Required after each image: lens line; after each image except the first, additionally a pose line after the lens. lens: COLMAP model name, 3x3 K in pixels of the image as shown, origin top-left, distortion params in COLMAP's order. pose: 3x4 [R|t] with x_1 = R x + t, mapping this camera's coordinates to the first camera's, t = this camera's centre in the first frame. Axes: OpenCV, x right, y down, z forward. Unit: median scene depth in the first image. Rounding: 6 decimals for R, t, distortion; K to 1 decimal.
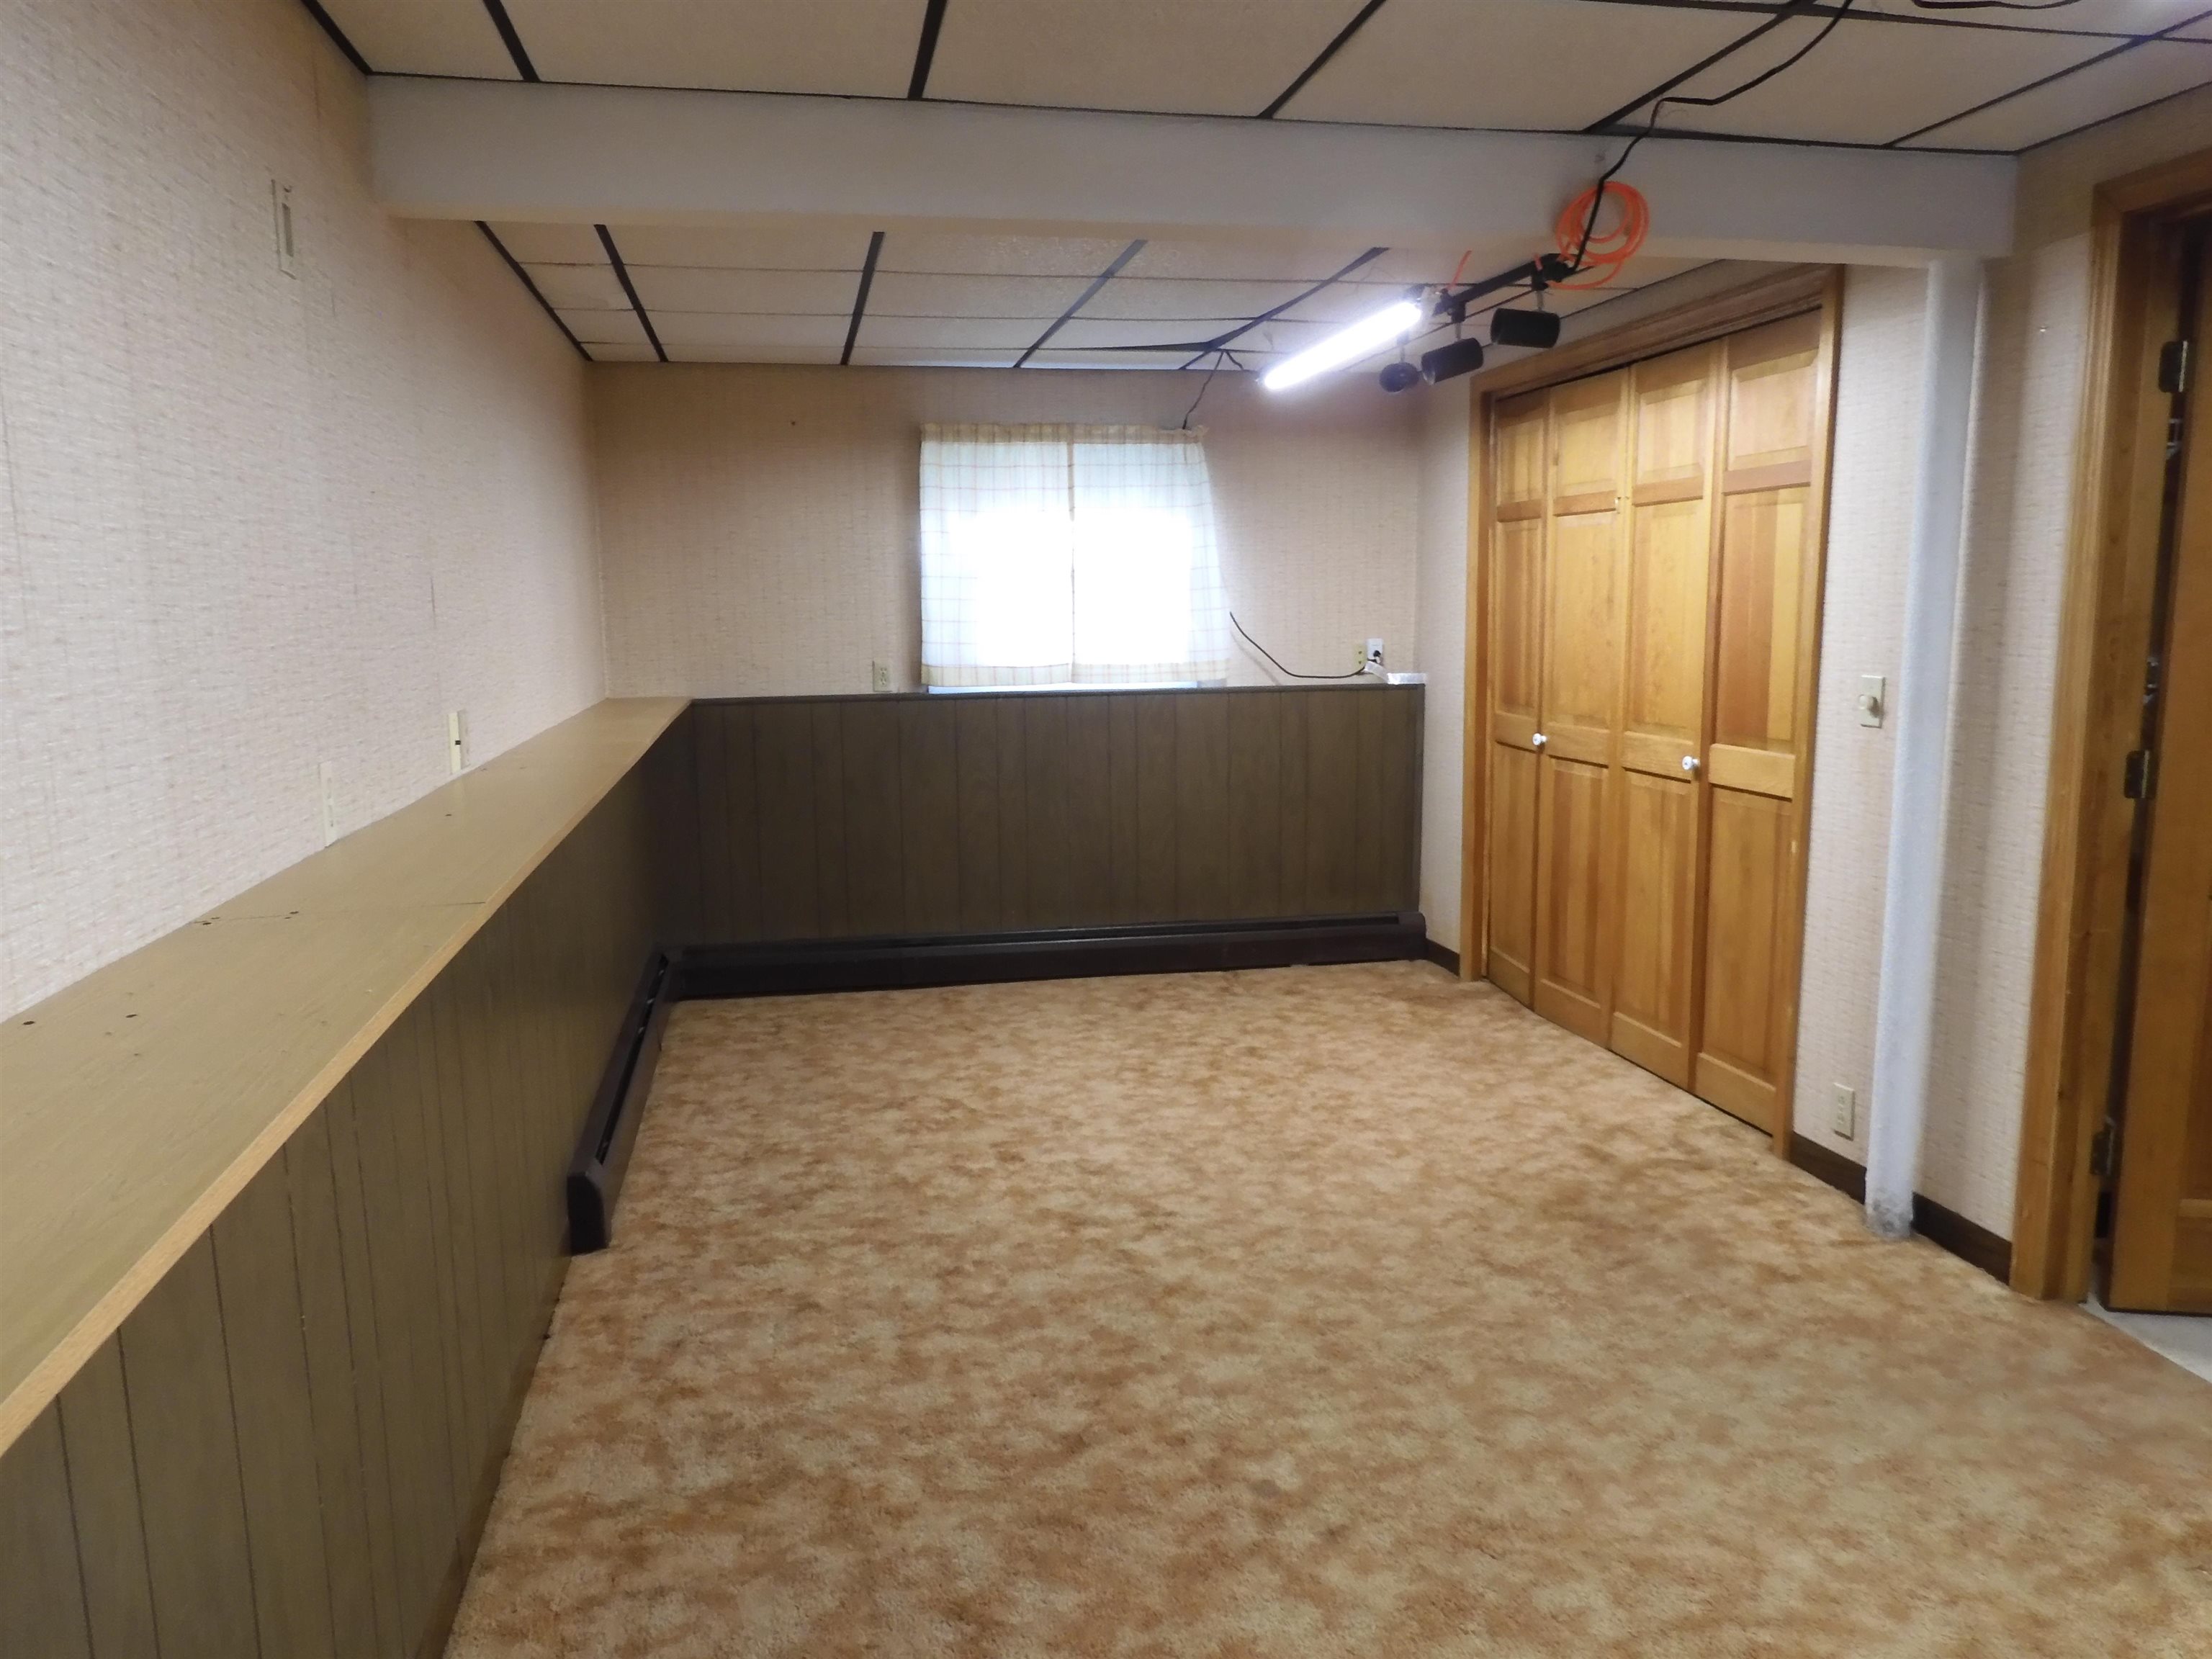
lens RADIAL K [[1583.7, 0, 1108.3], [0, 1583.7, 819.4], [0, 0, 1]] dist [-0.009154, 0.003772]
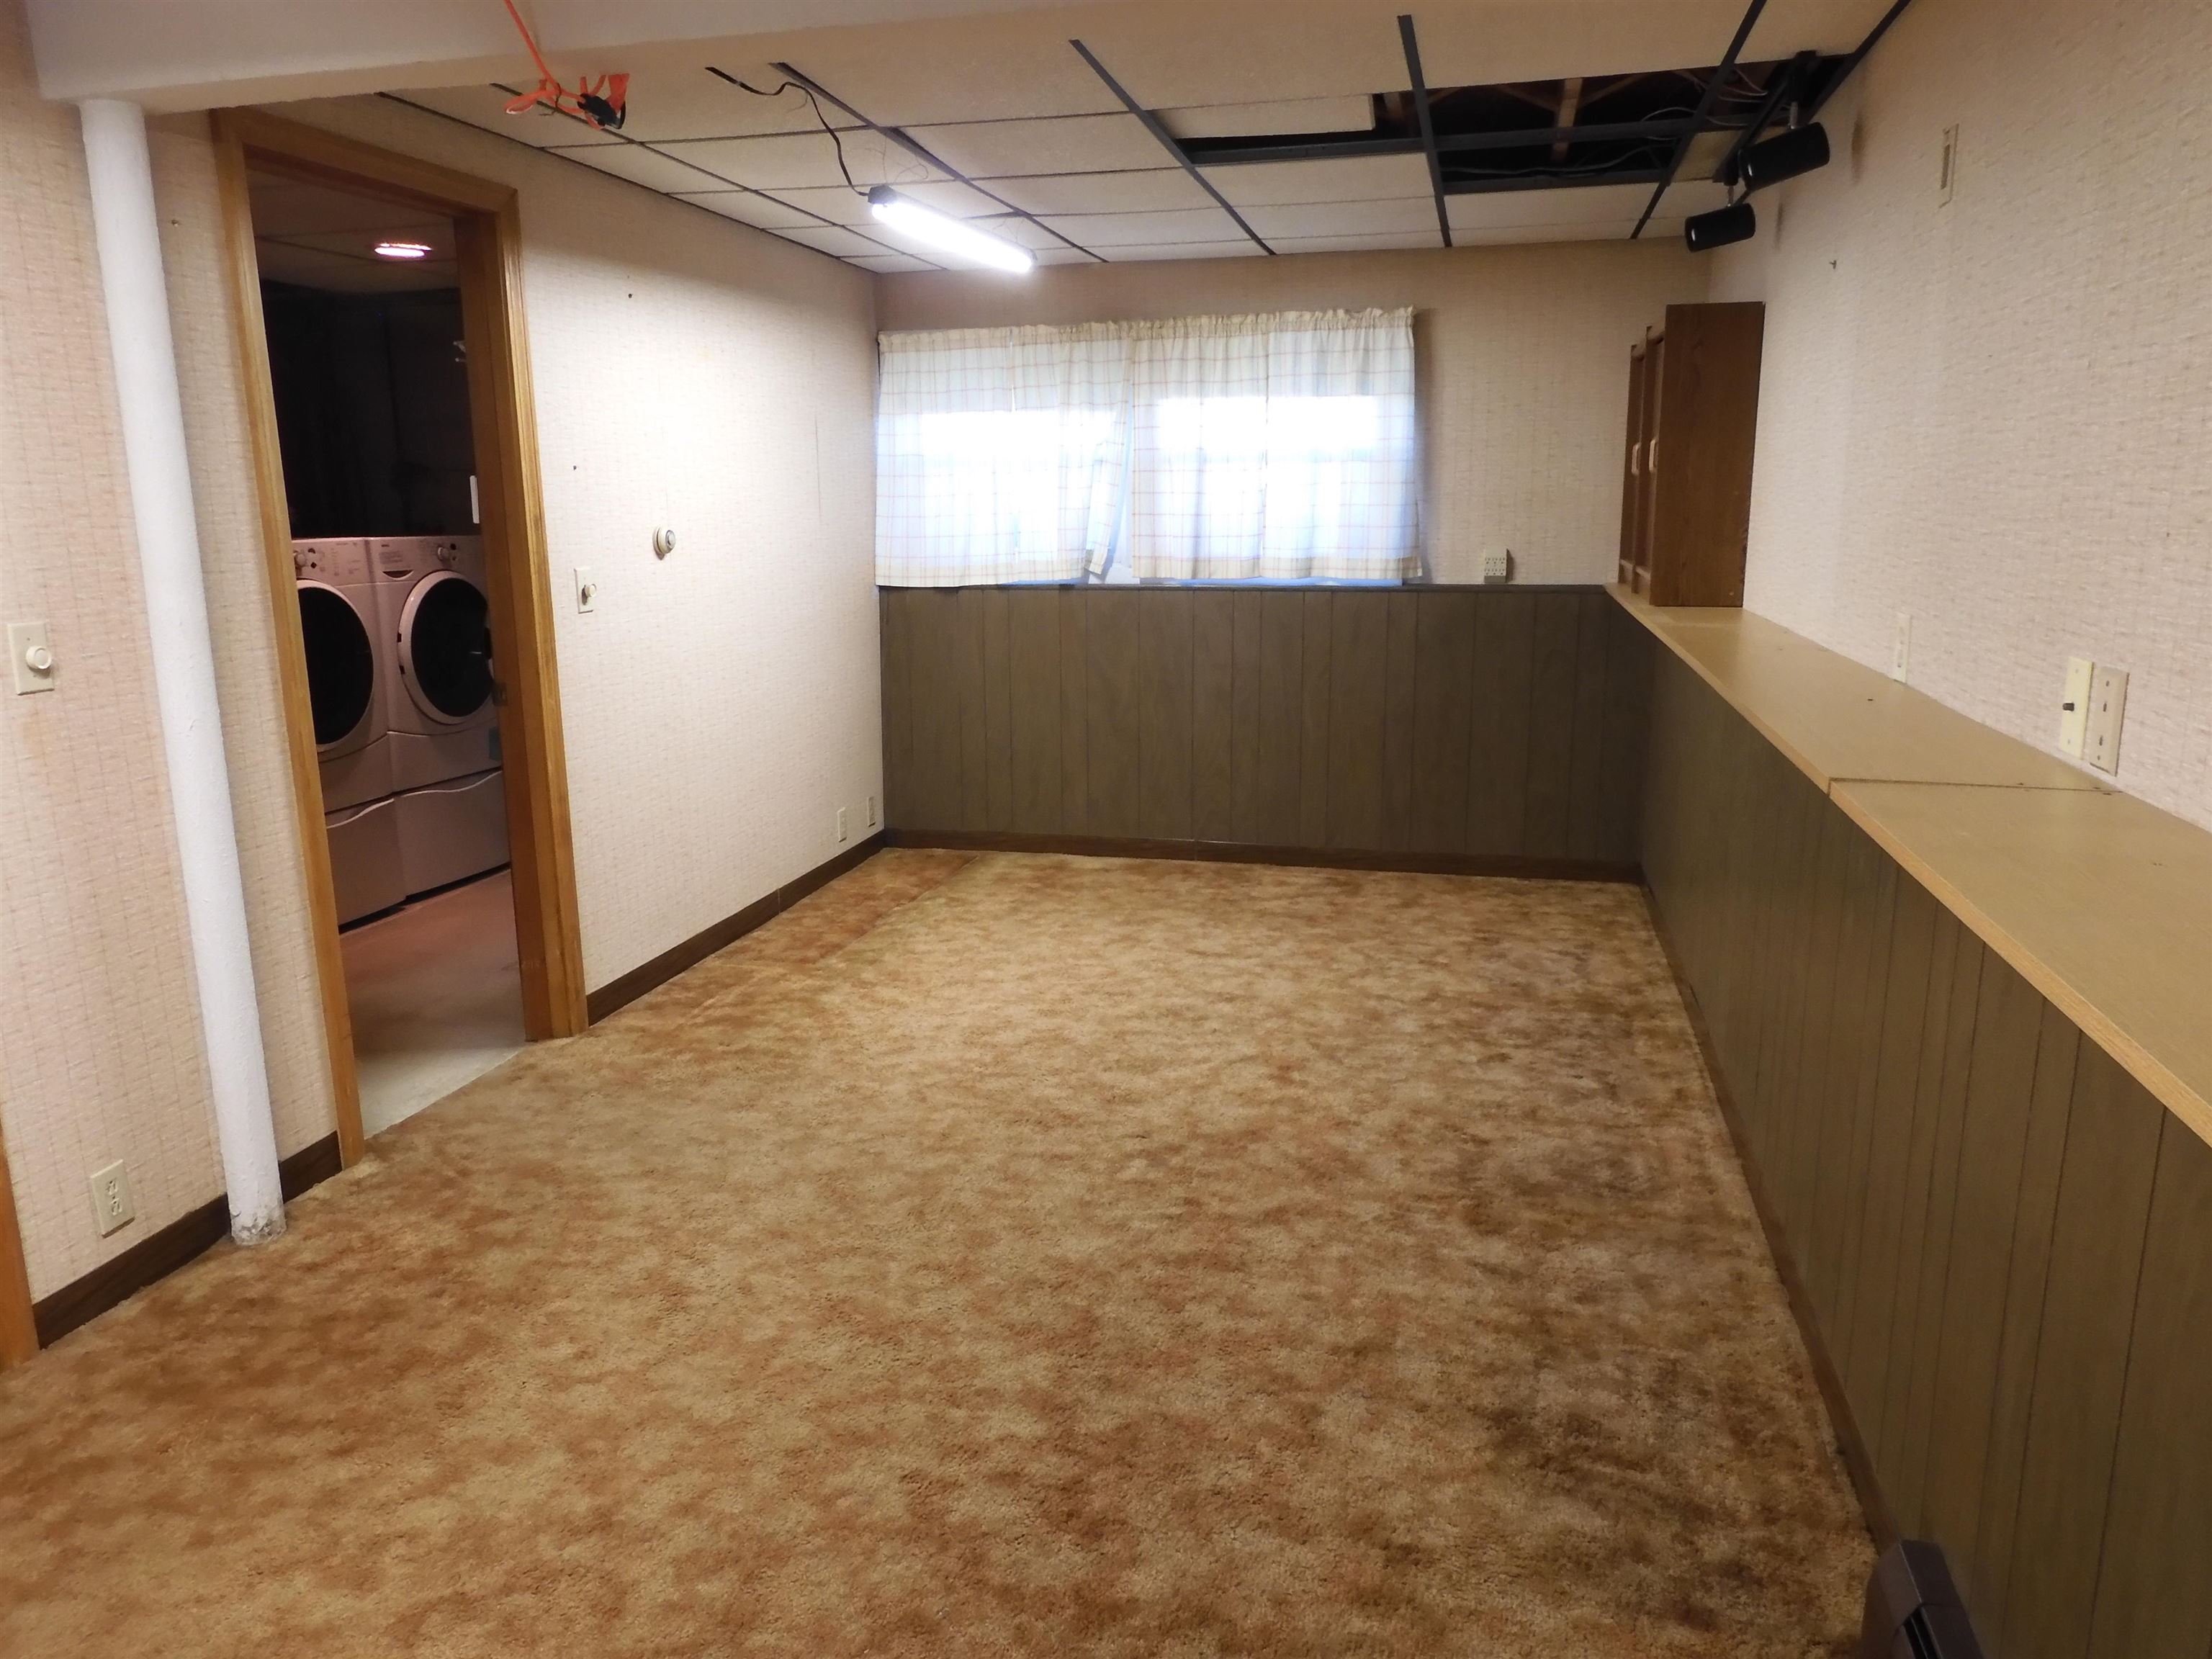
lens RADIAL K [[1583.7, 0, 1108.3], [0, 1583.7, 819.4], [0, 0, 1]] dist [-0.009154, 0.003772]
pose [[-0.905018, -0.069248, 0.419698, -0.341970], [0.079204, 0.941972, 0.326213, -0.246073], [-0.417933, 0.328470, -0.847018, 1.734277]]
